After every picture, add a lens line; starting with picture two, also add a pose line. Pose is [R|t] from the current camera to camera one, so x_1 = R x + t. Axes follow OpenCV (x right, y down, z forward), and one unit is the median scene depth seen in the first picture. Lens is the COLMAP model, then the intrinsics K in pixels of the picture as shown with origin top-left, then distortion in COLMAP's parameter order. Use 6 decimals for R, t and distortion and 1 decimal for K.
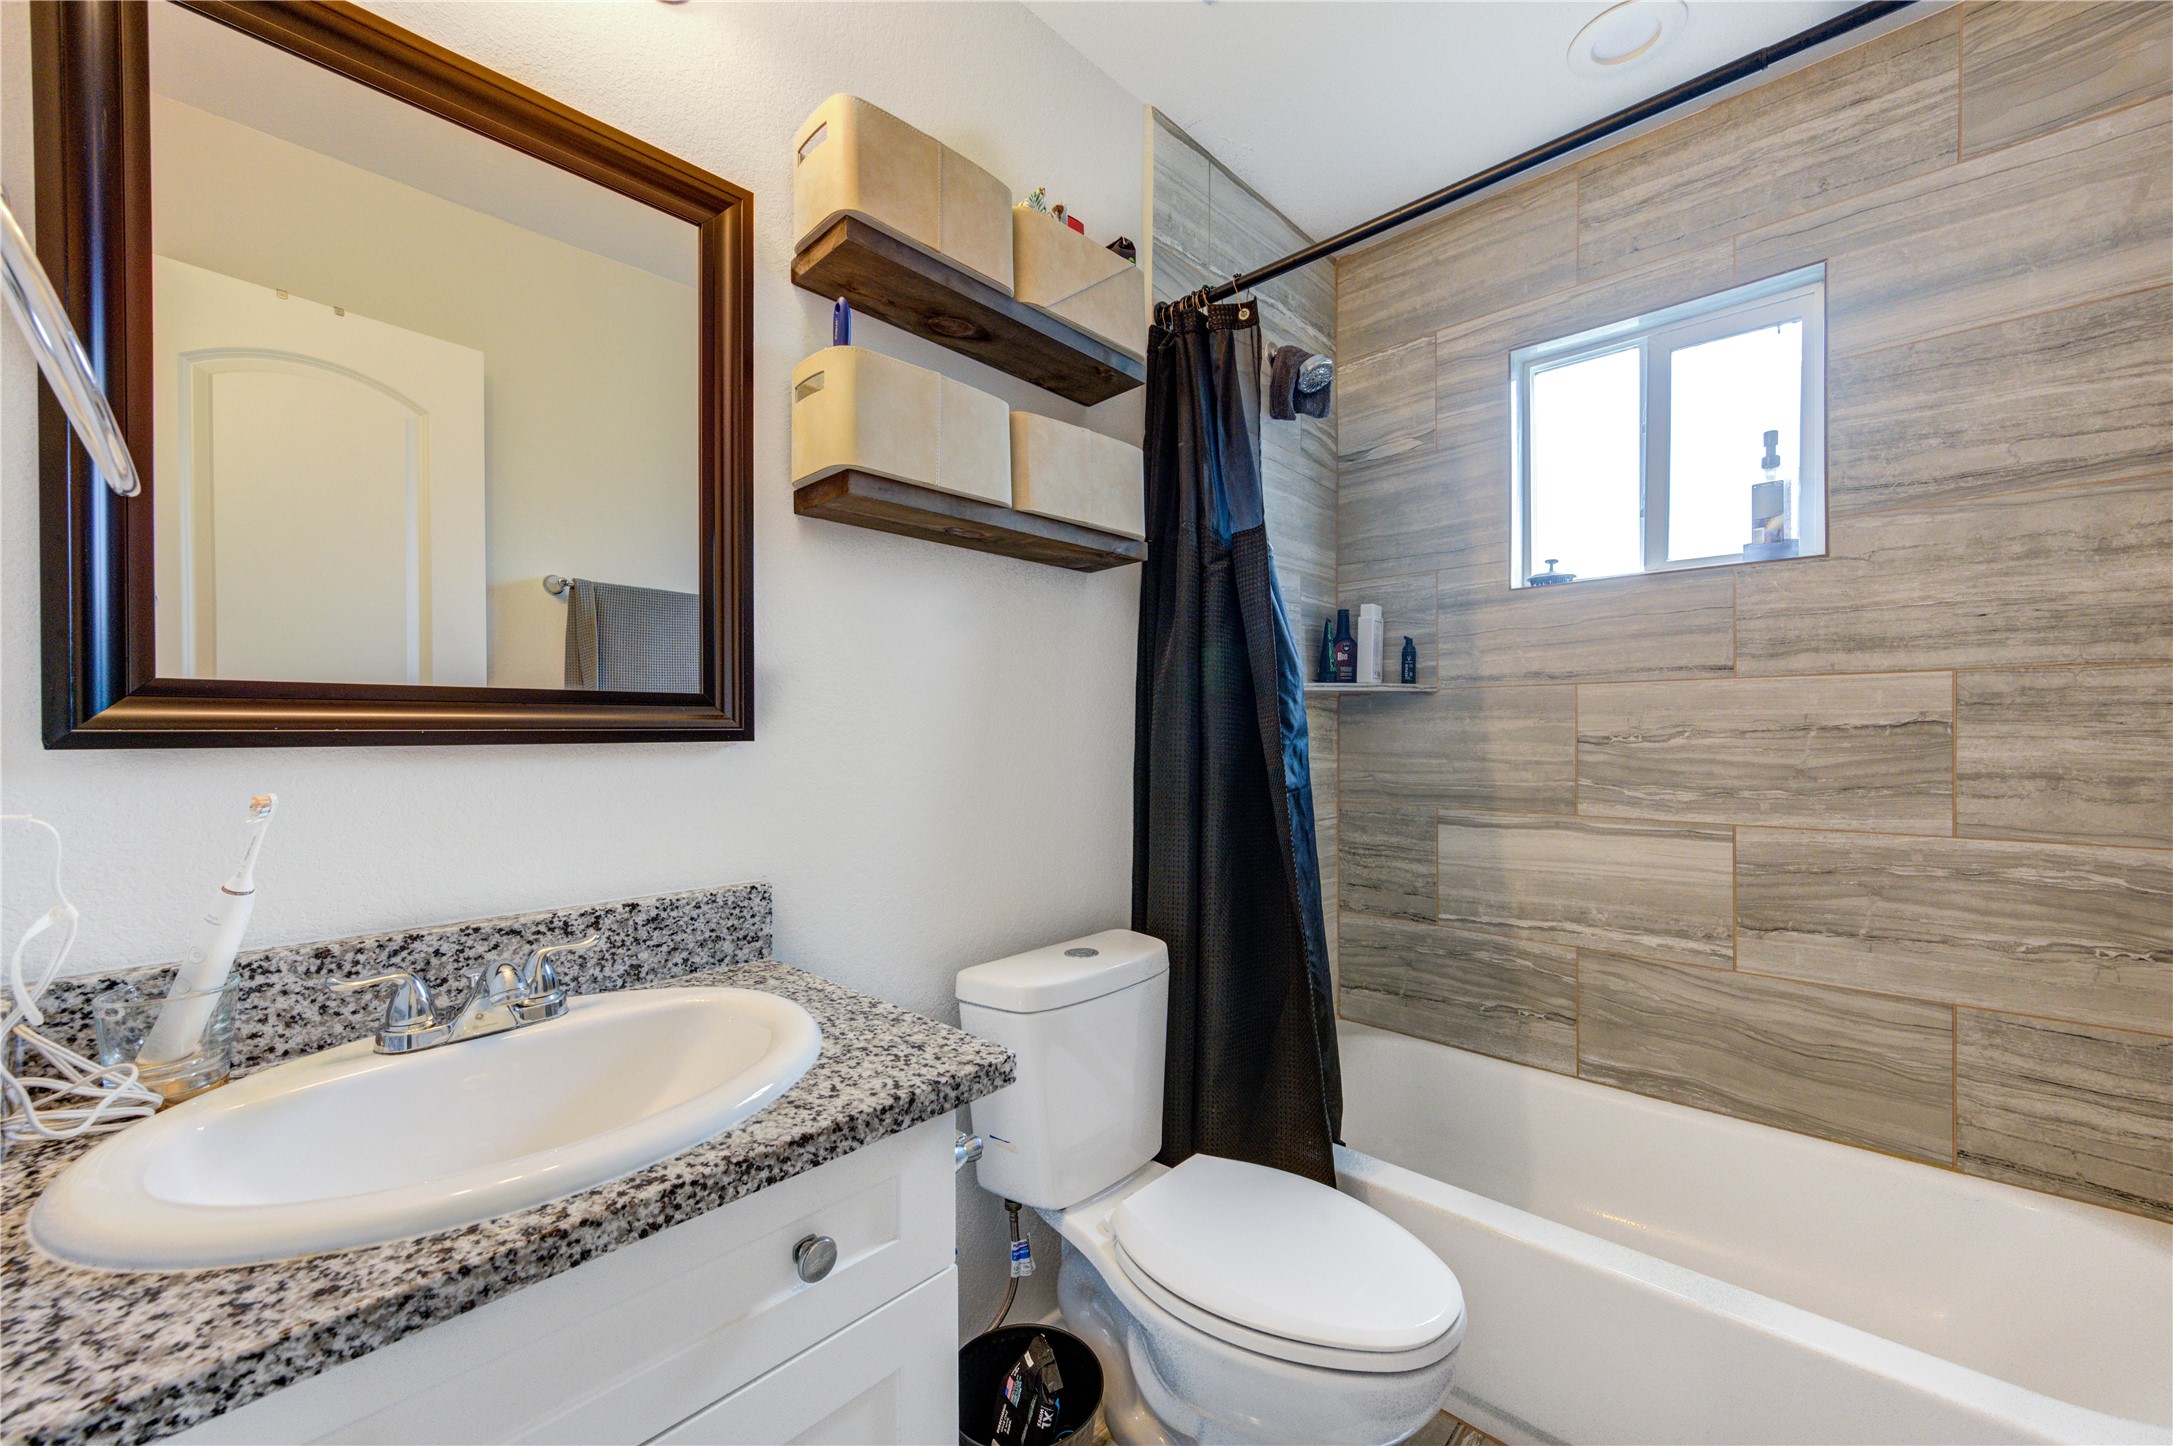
lens RADIAL K [[844.8, 0, 1090.1], [0, 844.8, 730.6], [0, 0, 1]] dist [0.001511, 0.000118]
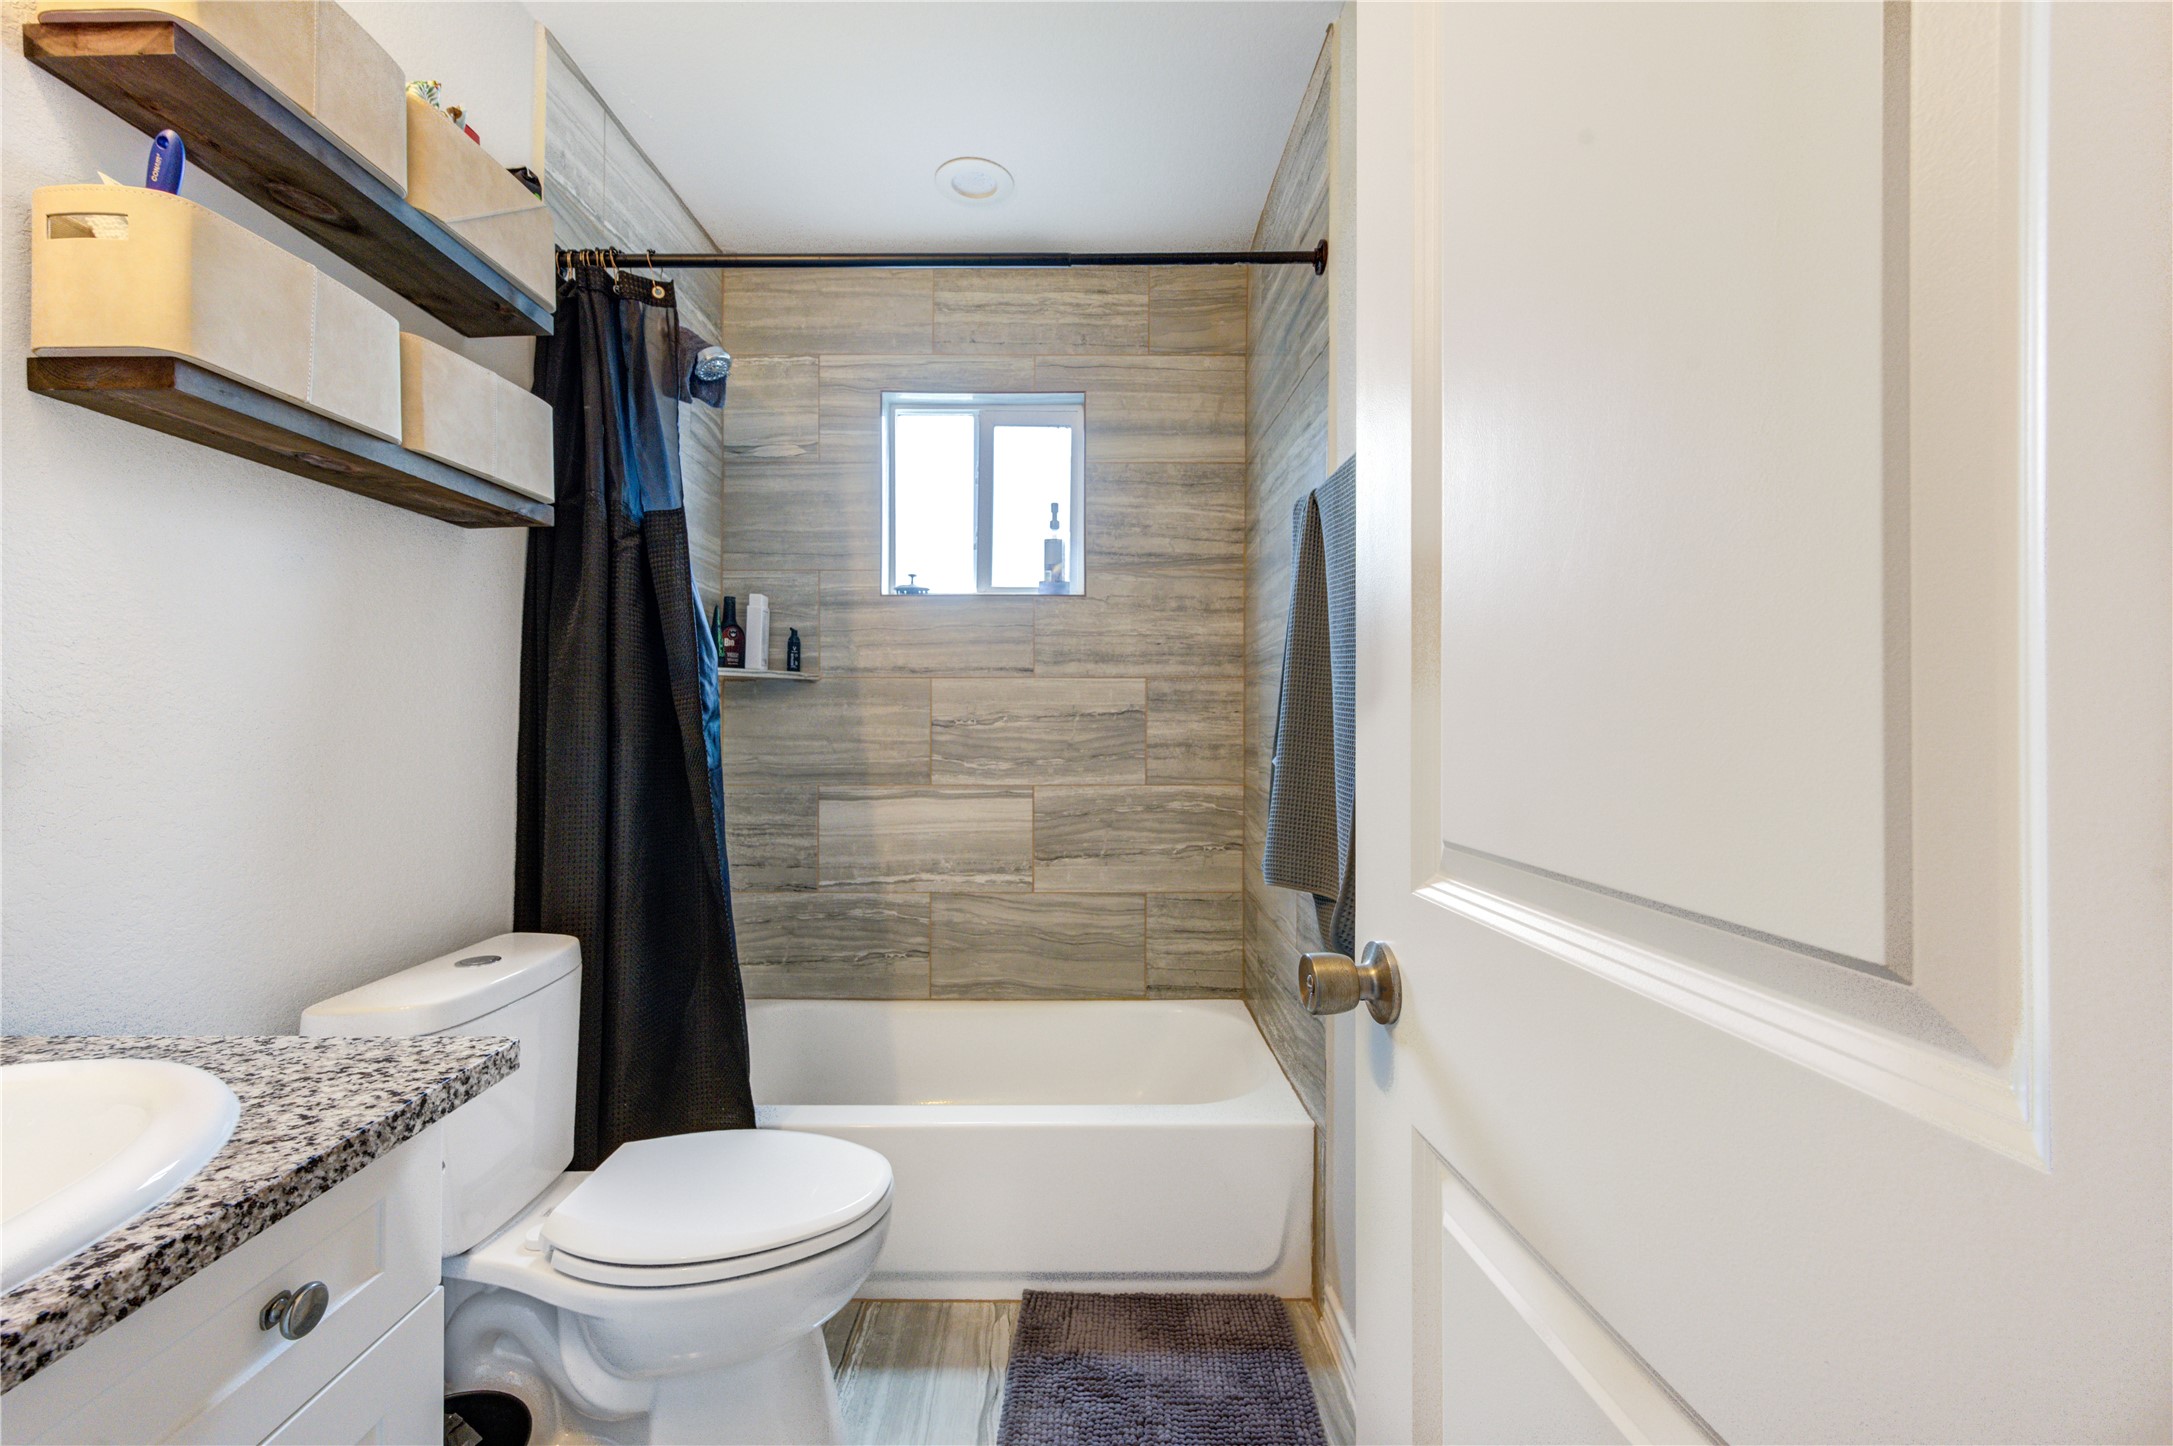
lens RADIAL K [[866.1, 0, 1081.3], [0, 866.1, 712.1], [0, 0, 1]] dist [-0.000936, 0.000410]
pose [[0.730118, 0.010388, 0.683242, -0.229872], [-0.004073, 0.999933, -0.010850, 0.013829], [-0.683309, 0.005138, 0.730111, -0.123851]]
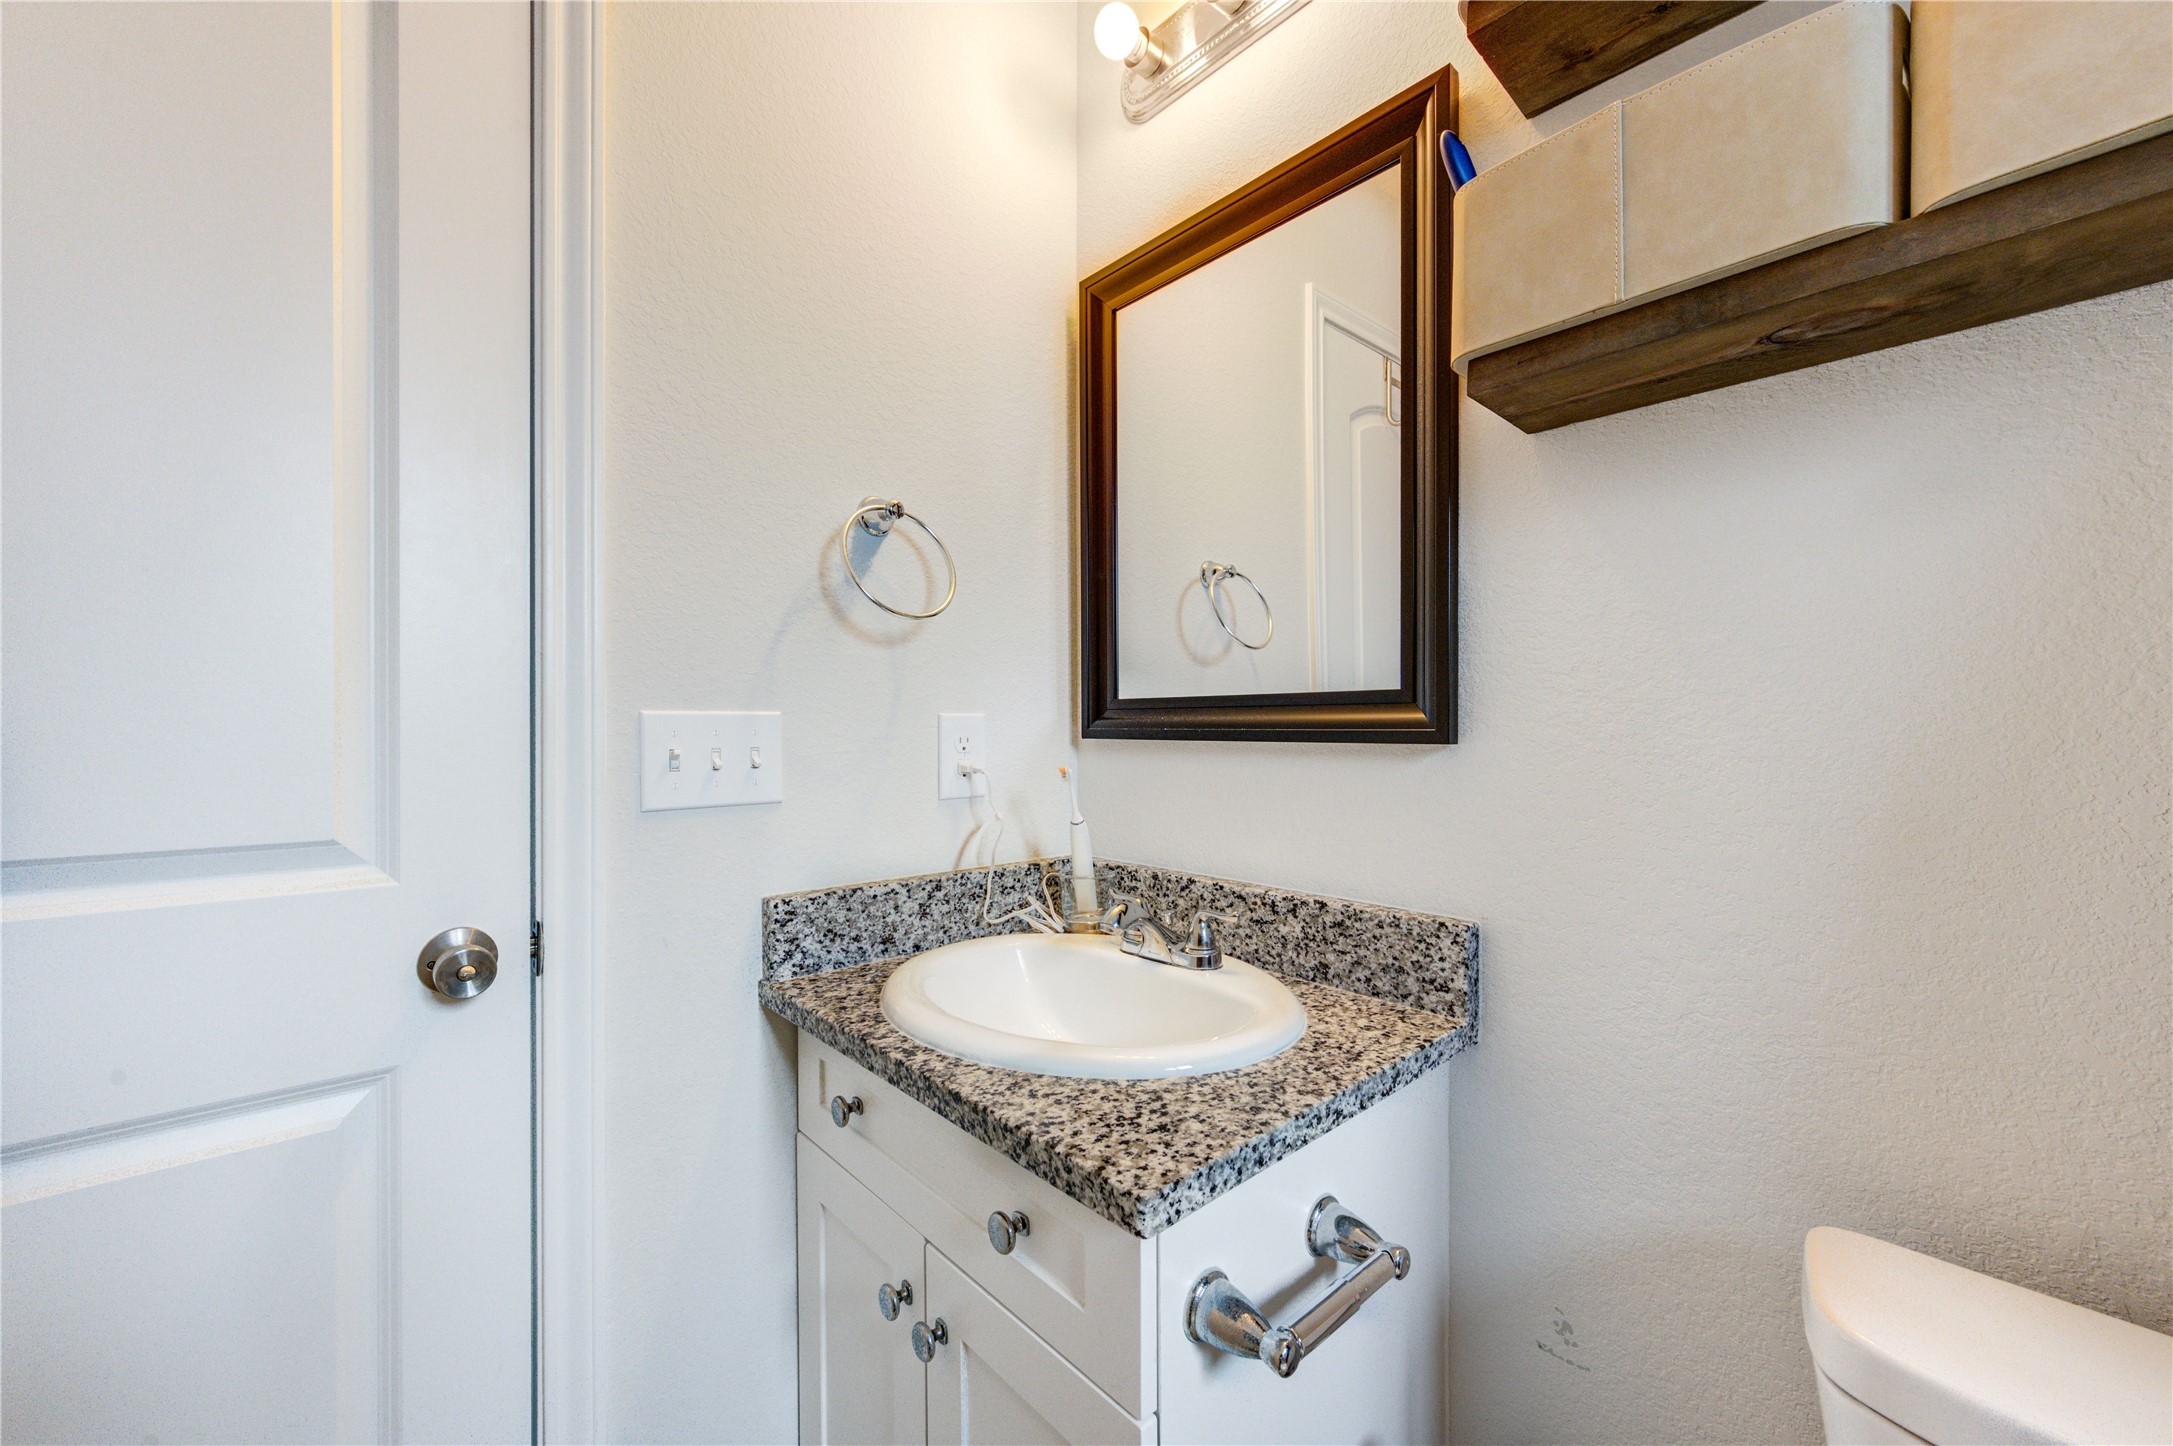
lens RADIAL K [[844.8, 0, 1090.1], [0, 844.8, 730.6], [0, 0, 1]] dist [0.001511, 0.000118]
pose [[-0.088274, 0.007499, -0.996068, 0.466953], [0.000383, 0.999972, 0.007494, -0.006896], [0.996096, 0.000280, -0.088274, 0.783435]]
